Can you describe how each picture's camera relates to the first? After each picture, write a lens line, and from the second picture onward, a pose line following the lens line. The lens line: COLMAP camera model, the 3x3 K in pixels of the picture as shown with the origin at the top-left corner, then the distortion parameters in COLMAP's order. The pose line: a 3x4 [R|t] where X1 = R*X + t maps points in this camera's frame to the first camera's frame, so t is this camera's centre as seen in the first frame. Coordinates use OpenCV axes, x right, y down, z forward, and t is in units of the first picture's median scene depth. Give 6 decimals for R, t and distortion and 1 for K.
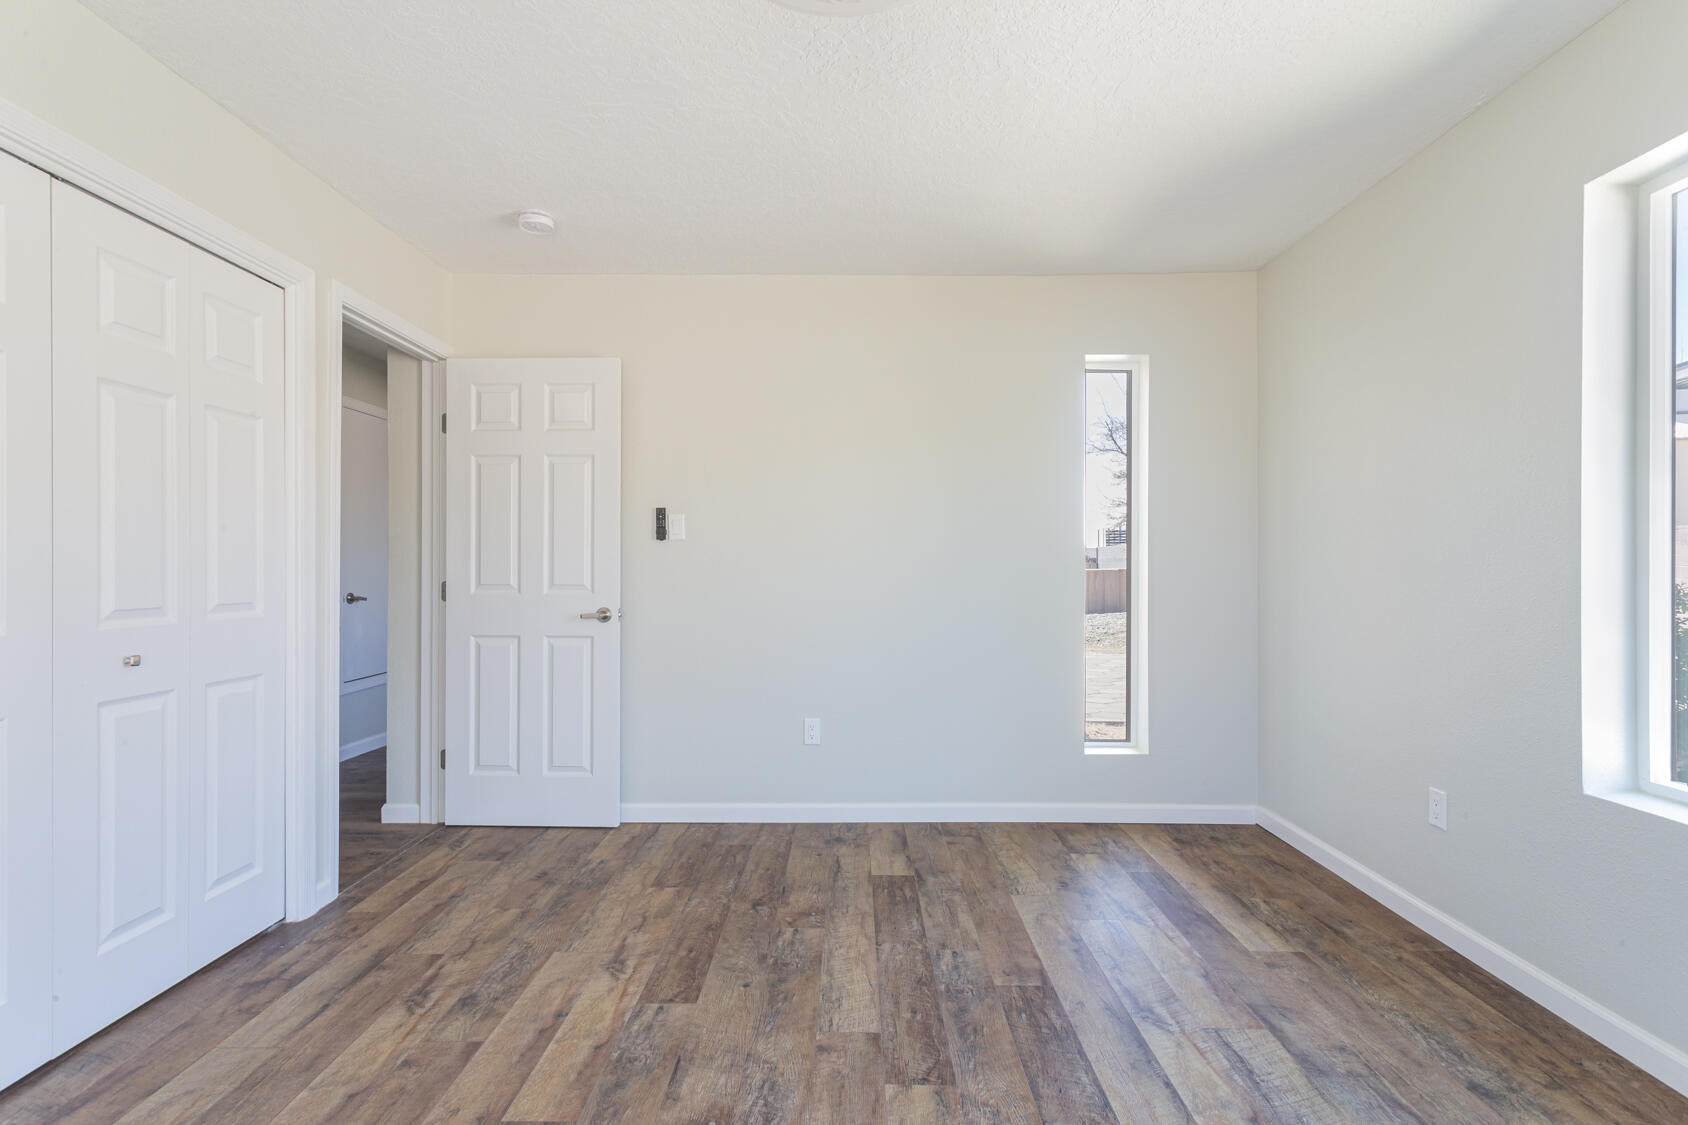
lens RADIAL K [[820.1, 0, 844.0], [0, 820.1, 562.5], [0, 0, 1]] dist [0.019574, -0.000312]
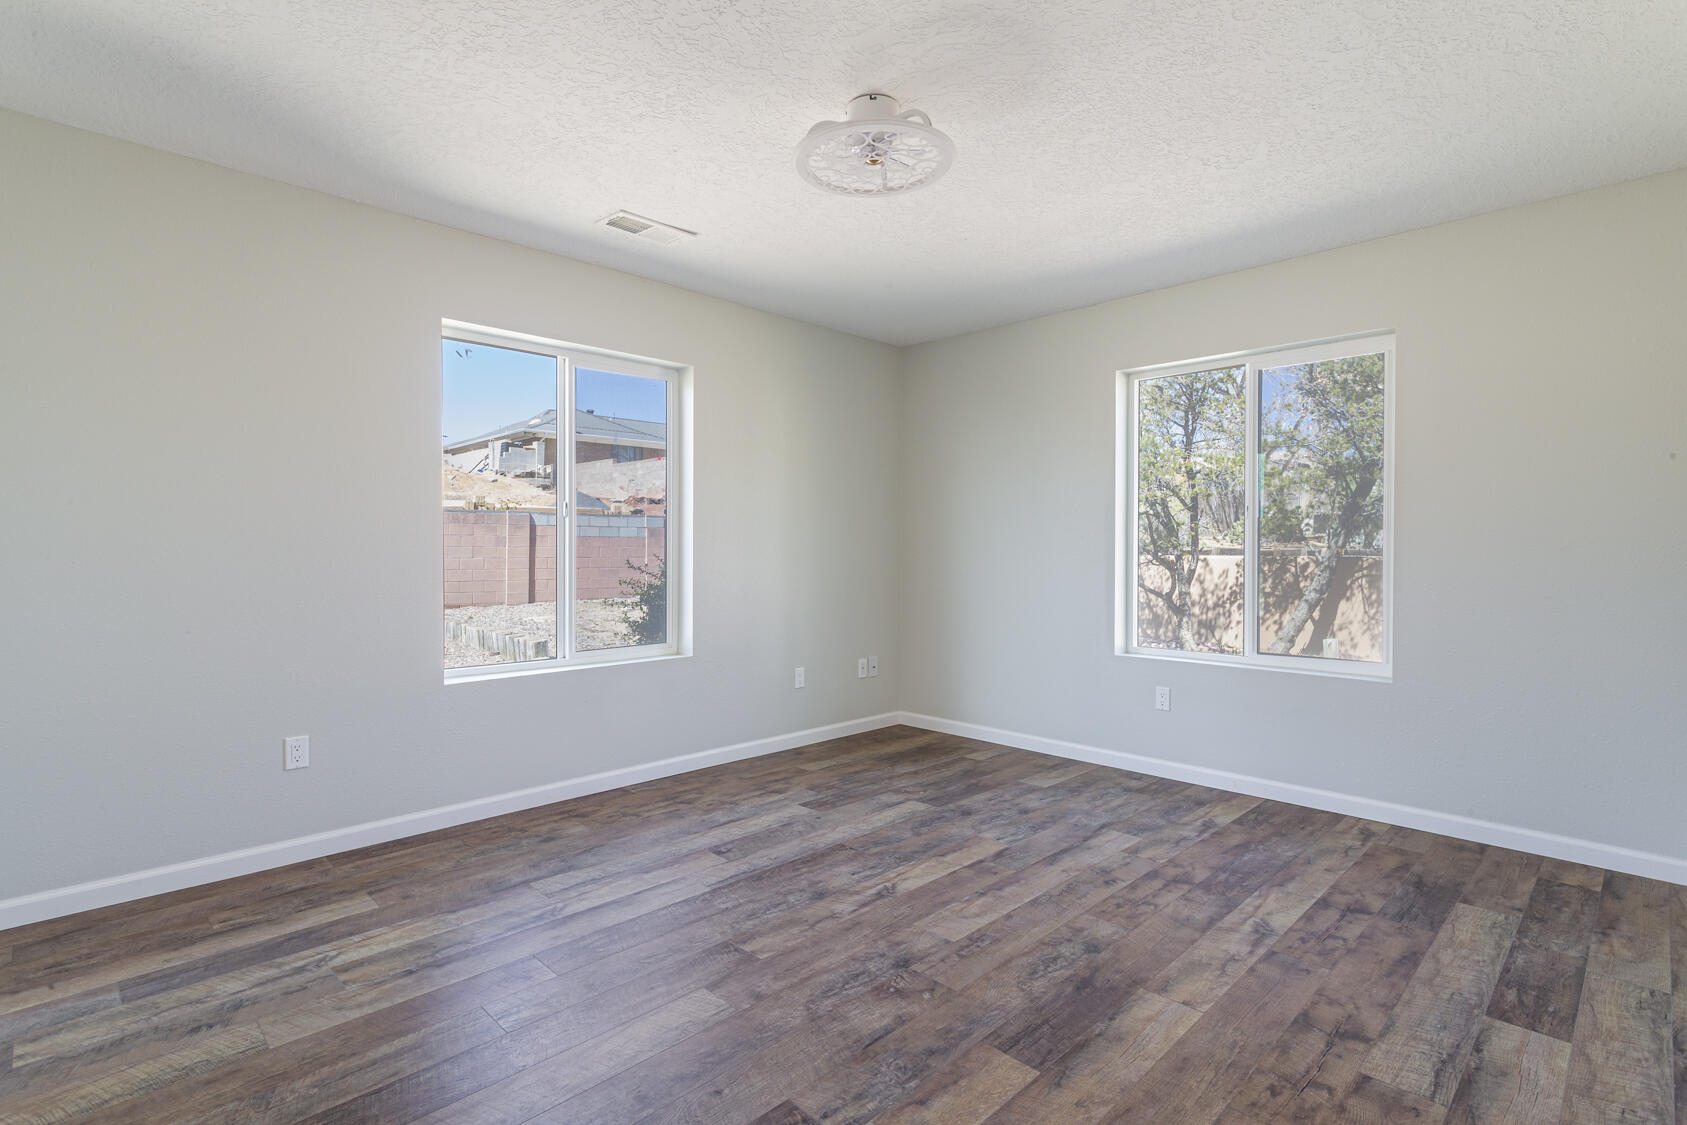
lens RADIAL K [[795.1, 0, 843.5], [0, 795.1, 562.5], [0, 0, 1]] dist [0.021192, 0.000123]
pose [[-0.712552, -0.011031, 0.701532, -0.781875], [-0.004242, 0.999926, 0.011414, 0.015646], [-0.701606, 0.005157, -0.712546, 1.575414]]
